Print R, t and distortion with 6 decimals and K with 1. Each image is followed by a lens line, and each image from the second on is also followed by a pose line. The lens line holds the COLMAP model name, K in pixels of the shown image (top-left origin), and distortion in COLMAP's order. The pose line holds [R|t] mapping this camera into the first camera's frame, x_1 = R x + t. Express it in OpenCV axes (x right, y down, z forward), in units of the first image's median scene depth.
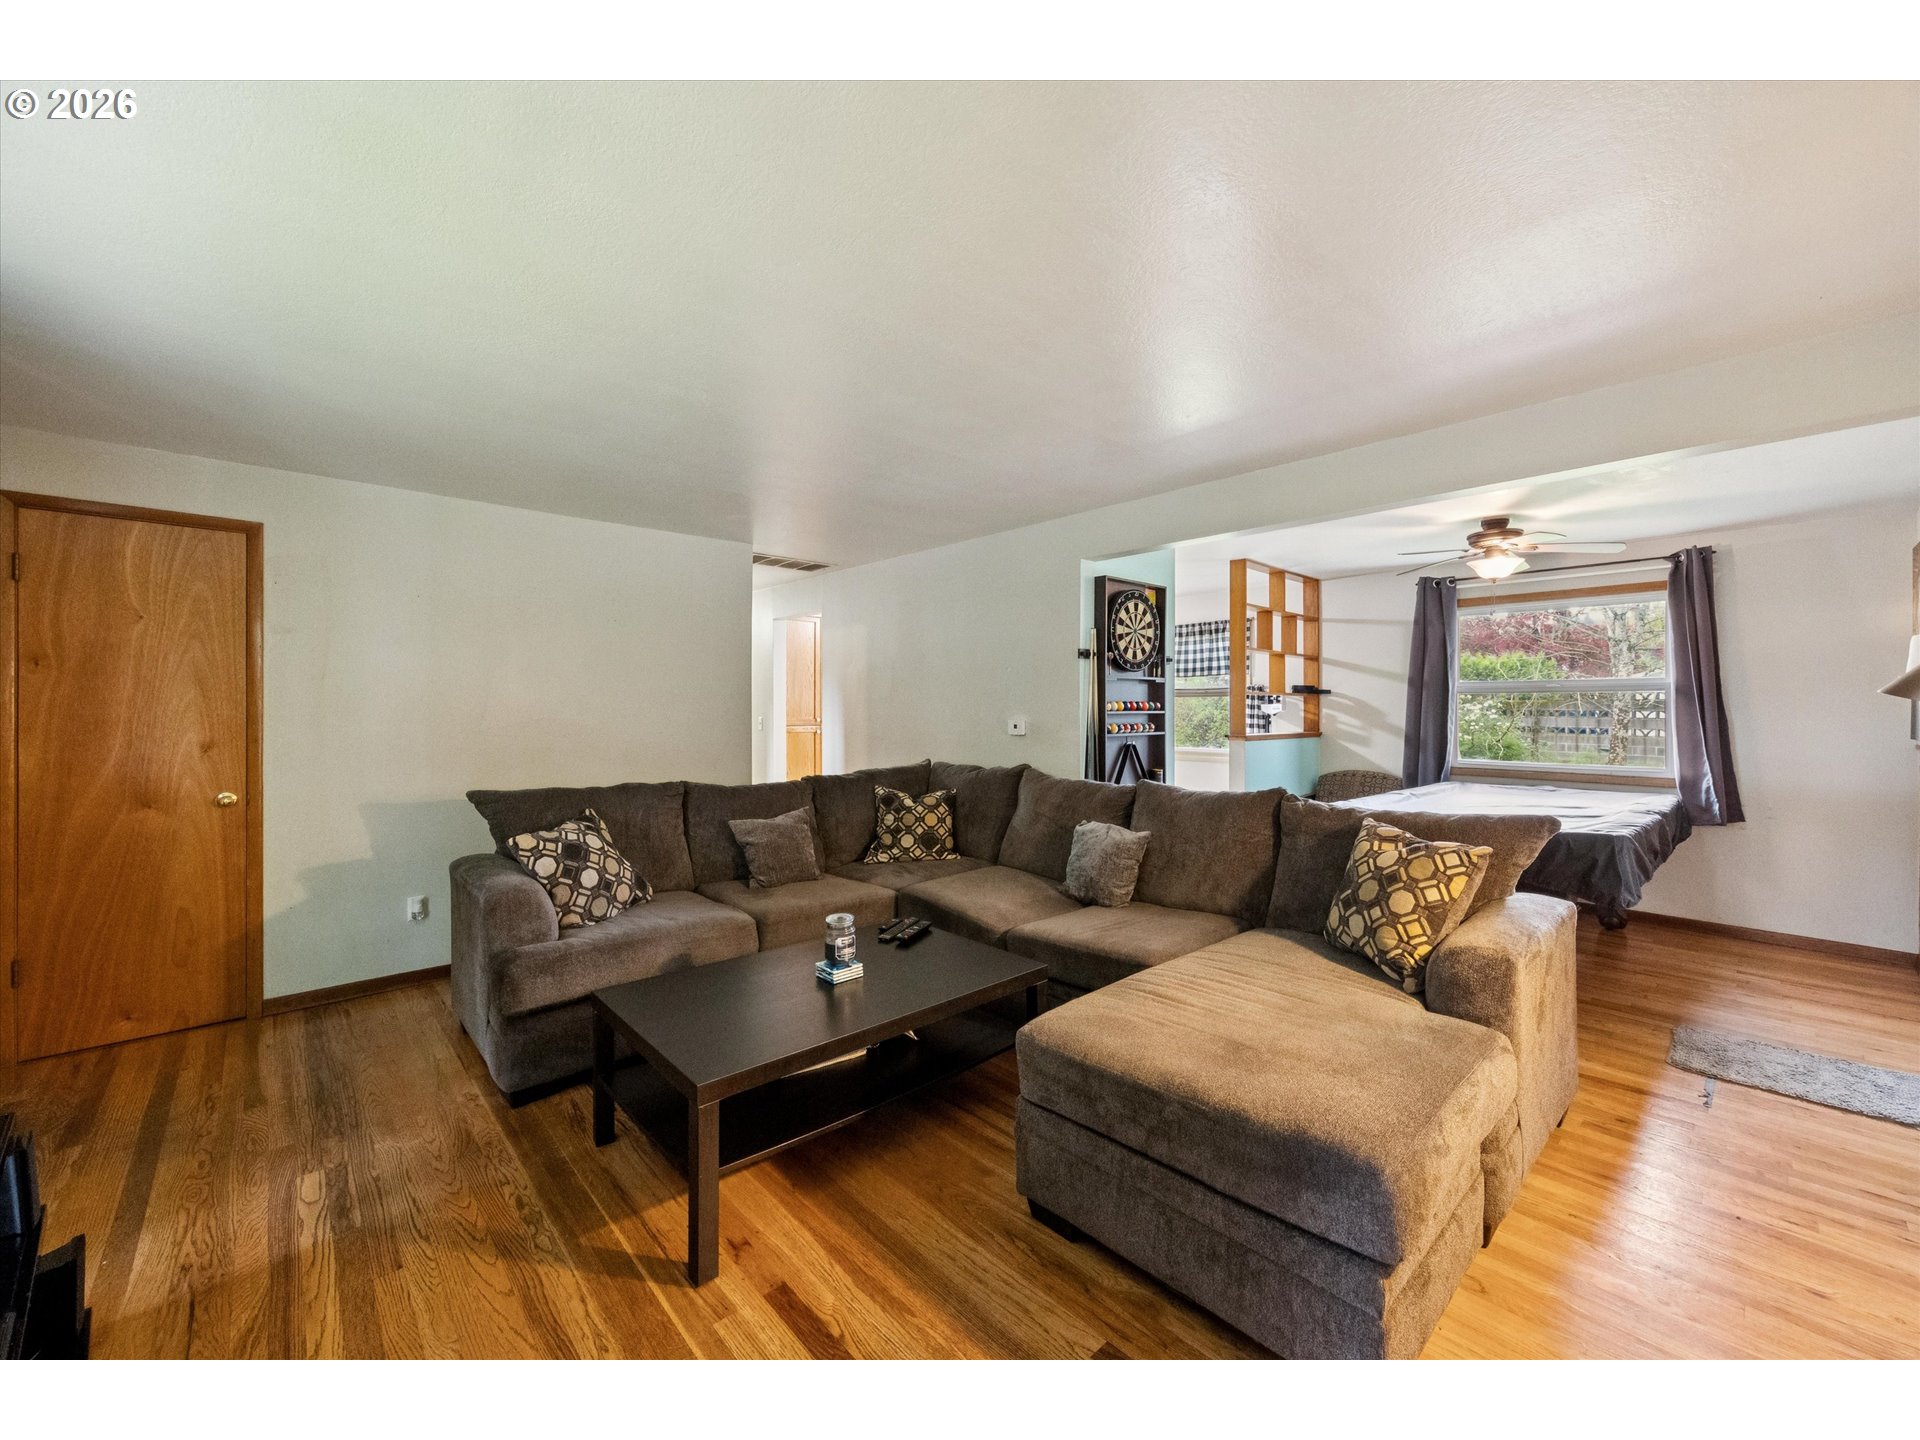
lens RADIAL K [[740.8, 0, 976.7], [0, 740.8, 711.2], [0, 0, 1]] dist [-0.000796, 0.000820]
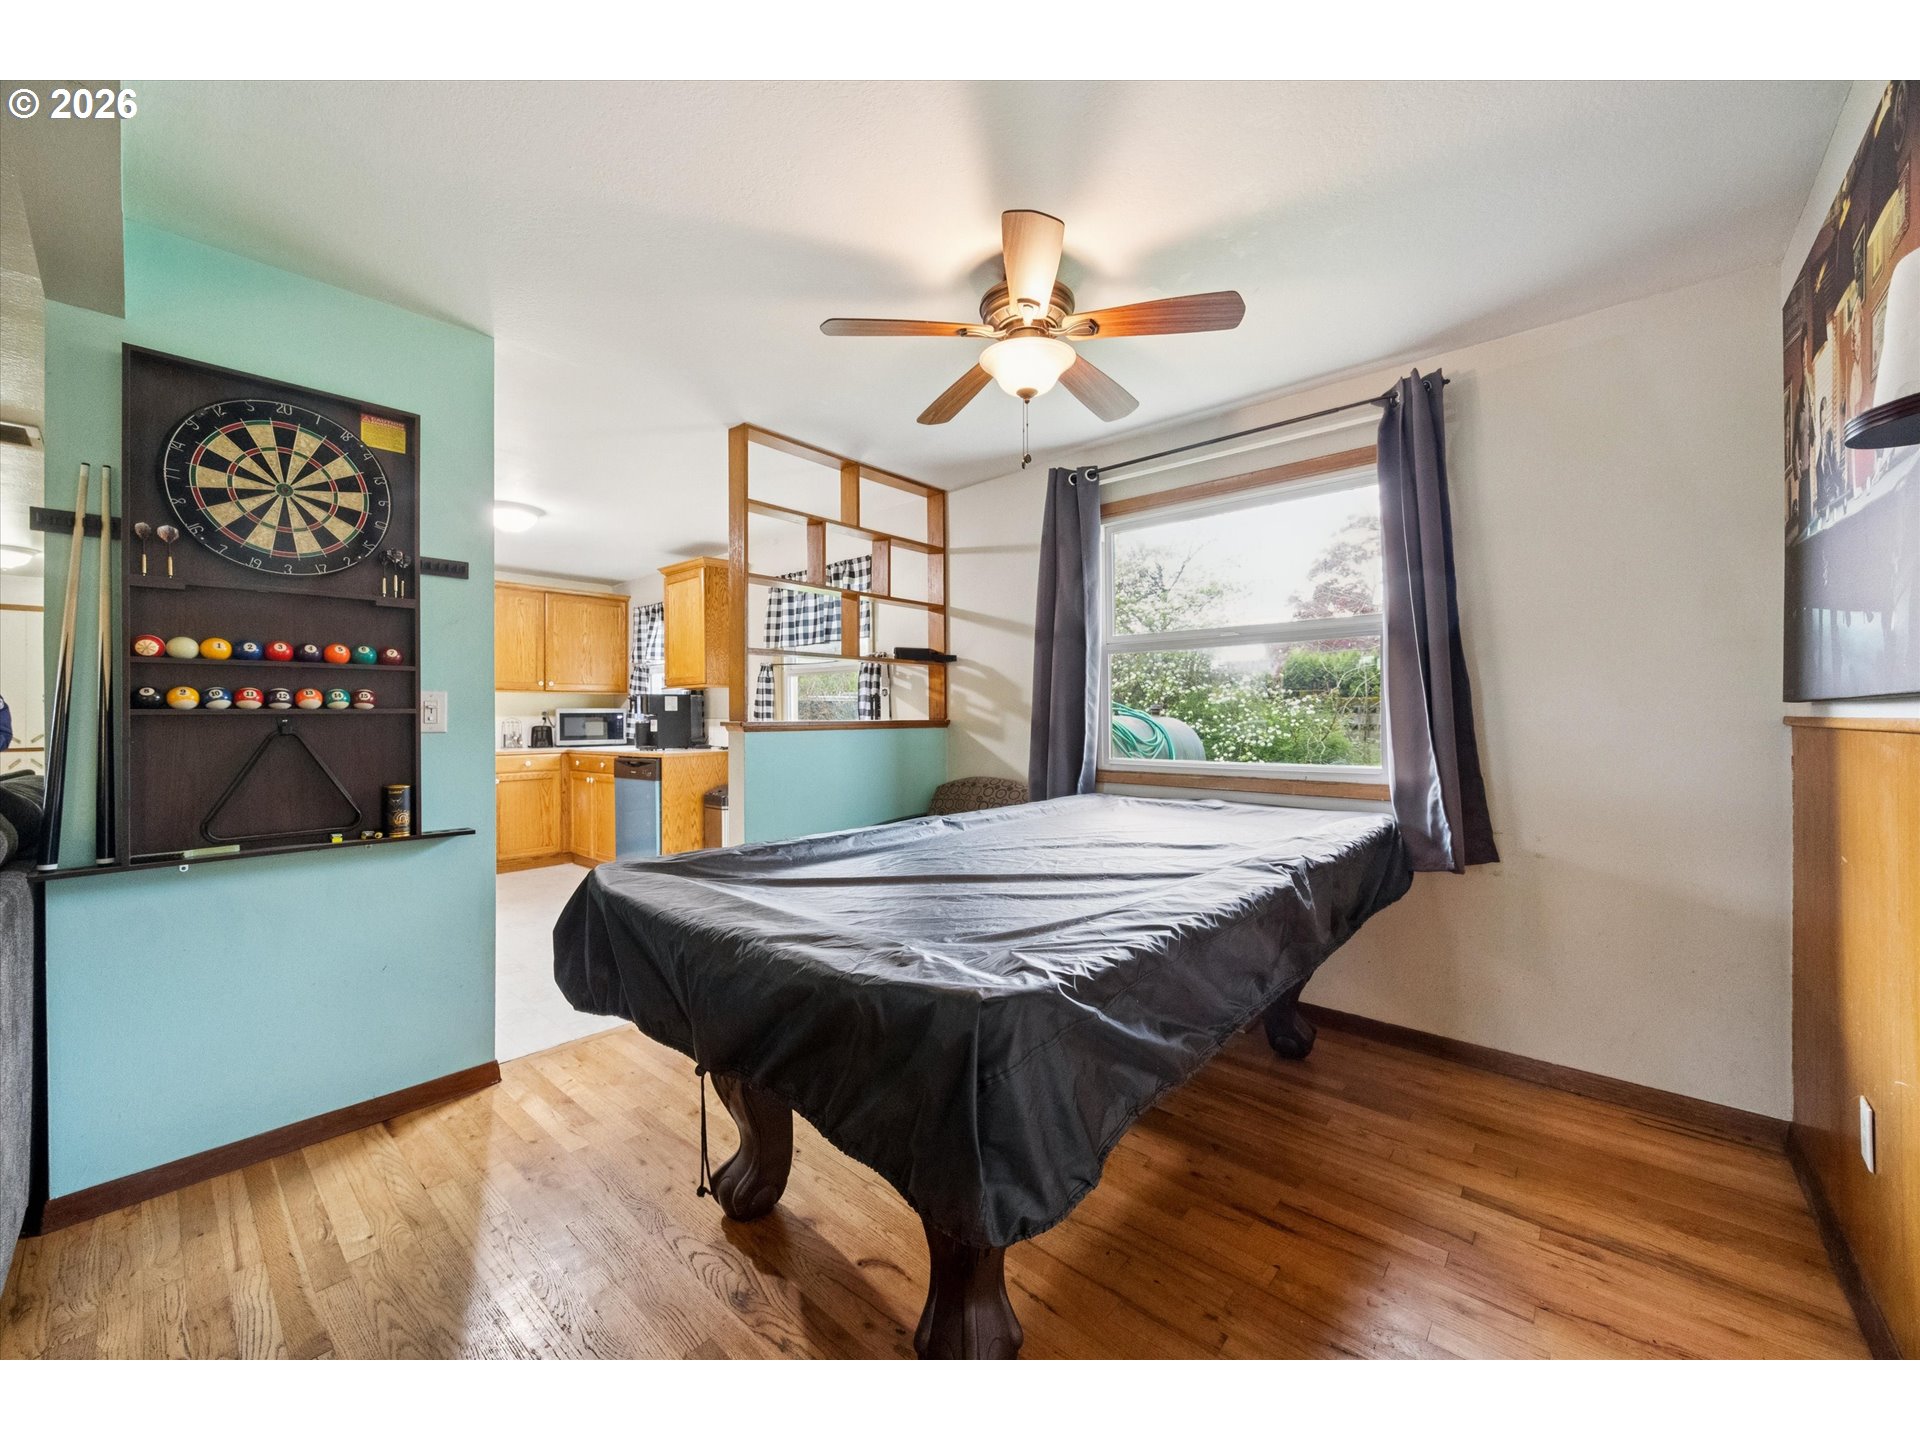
lens RADIAL K [[740.8, 0, 947.5], [0, 740.8, 714.2], [0, 0, 1]] dist [-0.000796, 0.000820]
pose [[0.995012, -0.007650, 0.099465, 0.545054], [0.008122, 0.999958, -0.004335, 0.035616], [-0.099427, 0.005122, 0.995032, 0.465690]]
